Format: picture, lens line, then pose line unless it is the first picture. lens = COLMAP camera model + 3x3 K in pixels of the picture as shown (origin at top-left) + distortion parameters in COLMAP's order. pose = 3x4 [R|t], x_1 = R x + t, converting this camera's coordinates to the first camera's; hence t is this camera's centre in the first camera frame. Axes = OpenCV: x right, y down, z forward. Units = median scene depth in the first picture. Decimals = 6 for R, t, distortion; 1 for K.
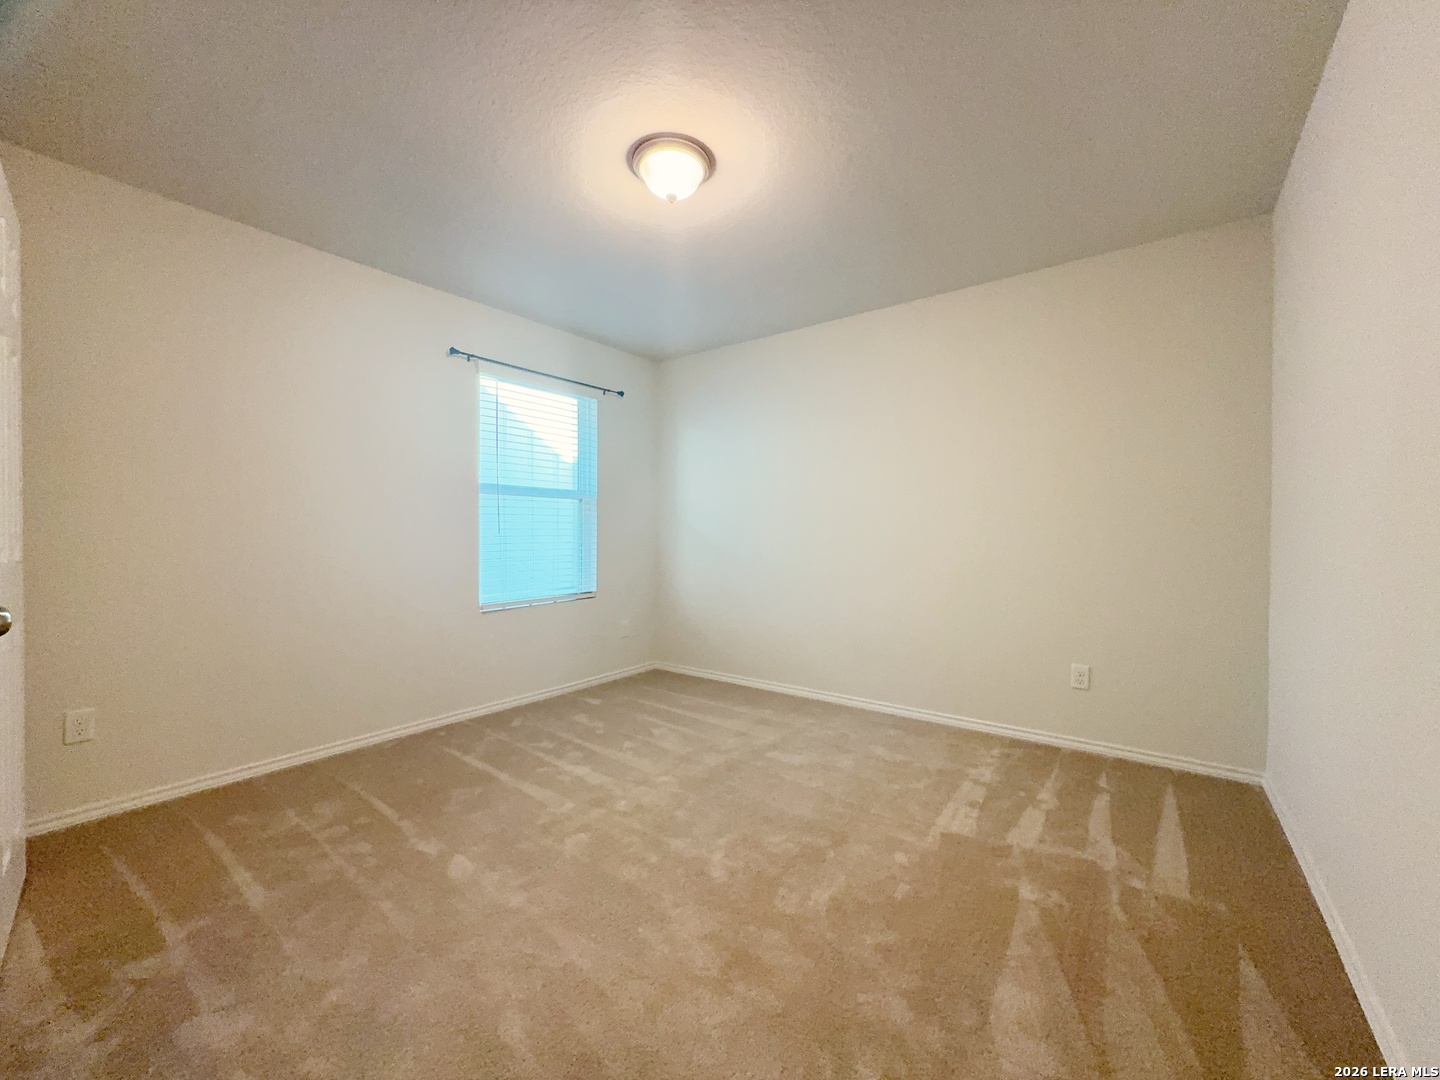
lens RADIAL K [[575.2, 0, 721.1], [0, 575.2, 538.9], [0, 0, 1]] dist [-0.000357, -0.000010]
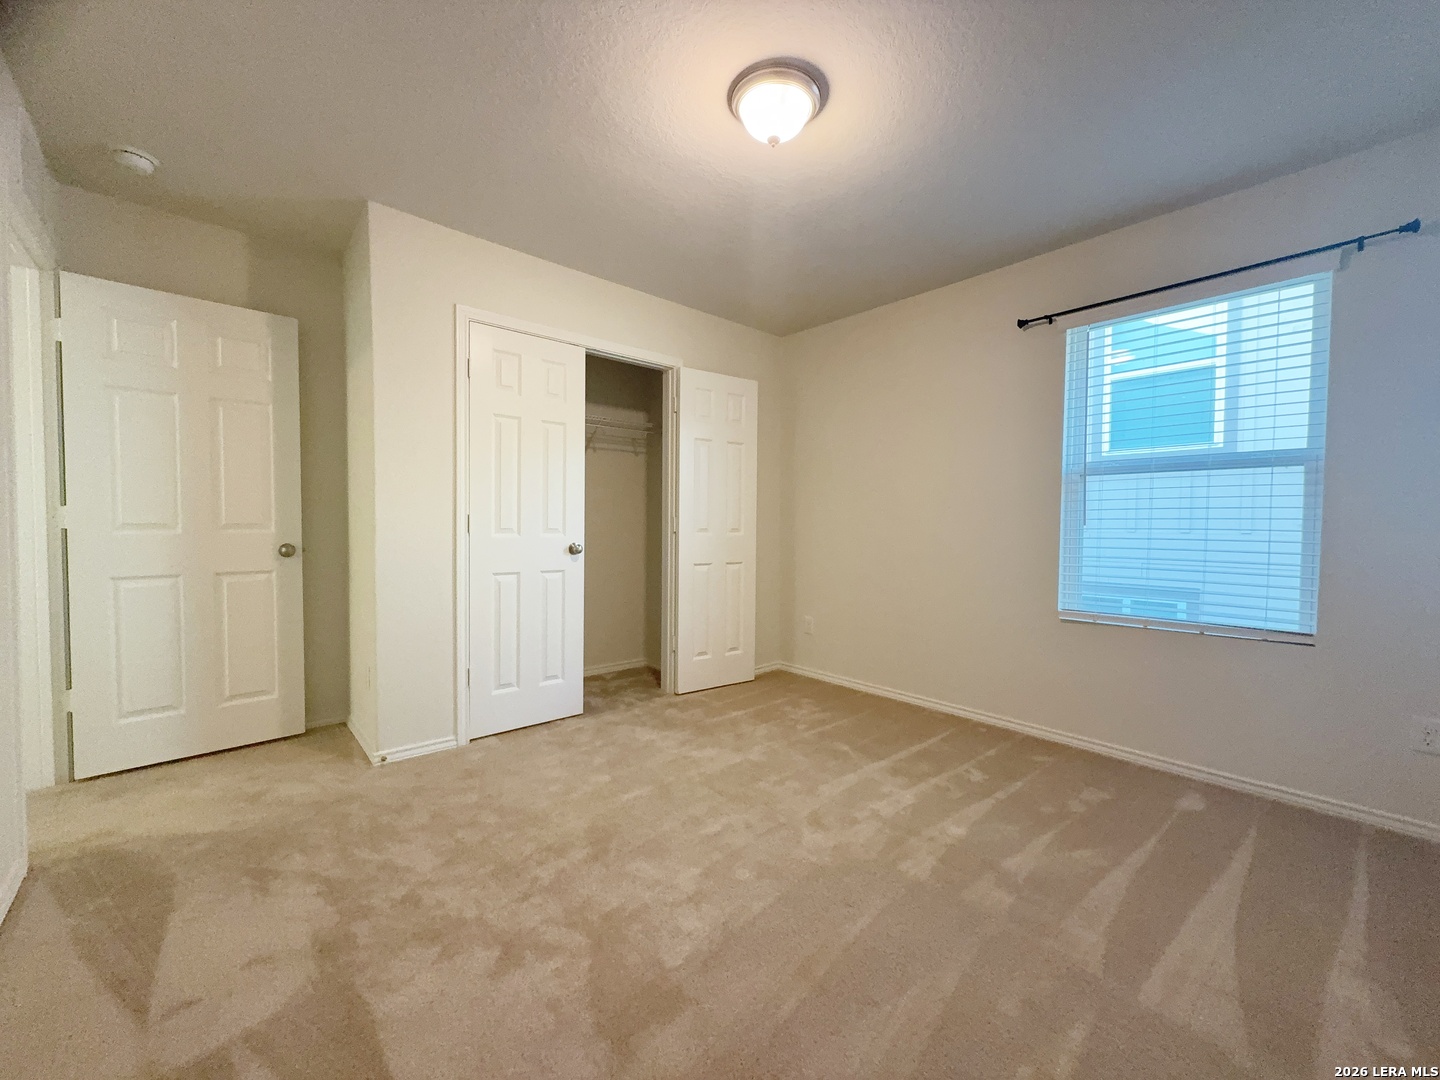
lens RADIAL K [[575.2, 0, 721.1], [0, 575.2, 538.9], [0, 0, 1]] dist [-0.000357, -0.000010]
pose [[-0.193376, 0.023082, -0.980853, 0.529068], [-0.016586, 0.999503, 0.026791, -0.003480], [0.980984, 0.021449, -0.192897, 0.722545]]
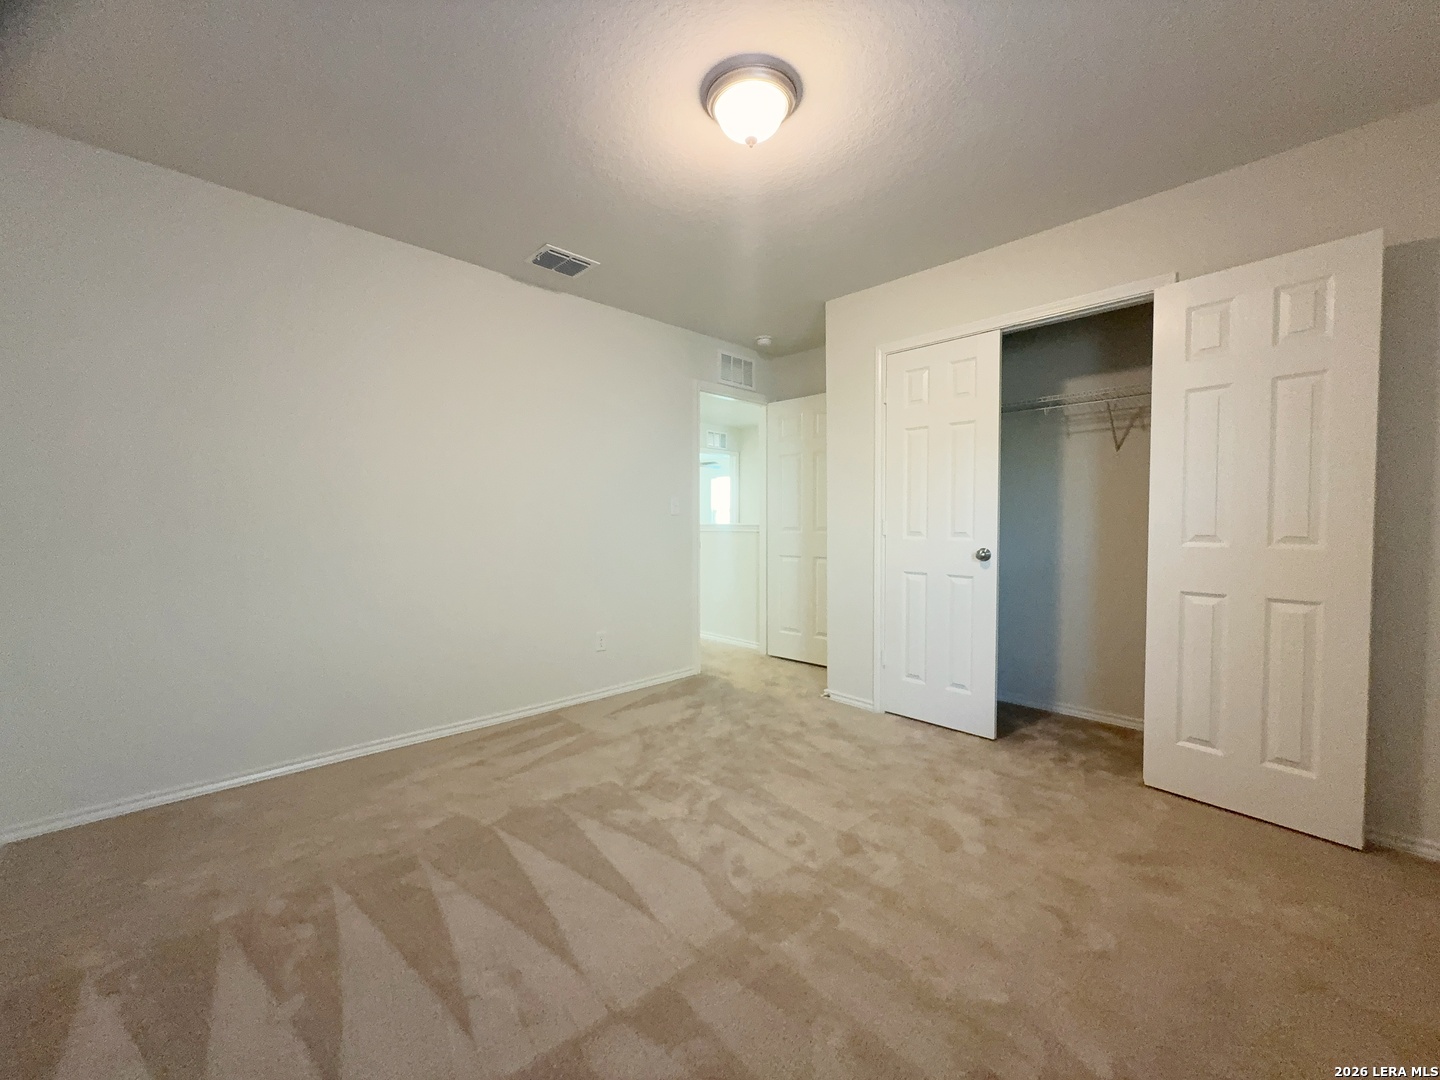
lens RADIAL K [[575.2, 0, 721.1], [0, 575.2, 538.9], [0, 0, 1]] dist [-0.000357, -0.000010]
pose [[-0.991818, -0.028510, 0.124437, -0.076168], [-0.025388, 0.999324, 0.026598, 0.007856], [-0.125112, 0.023221, -0.991871, 1.218275]]
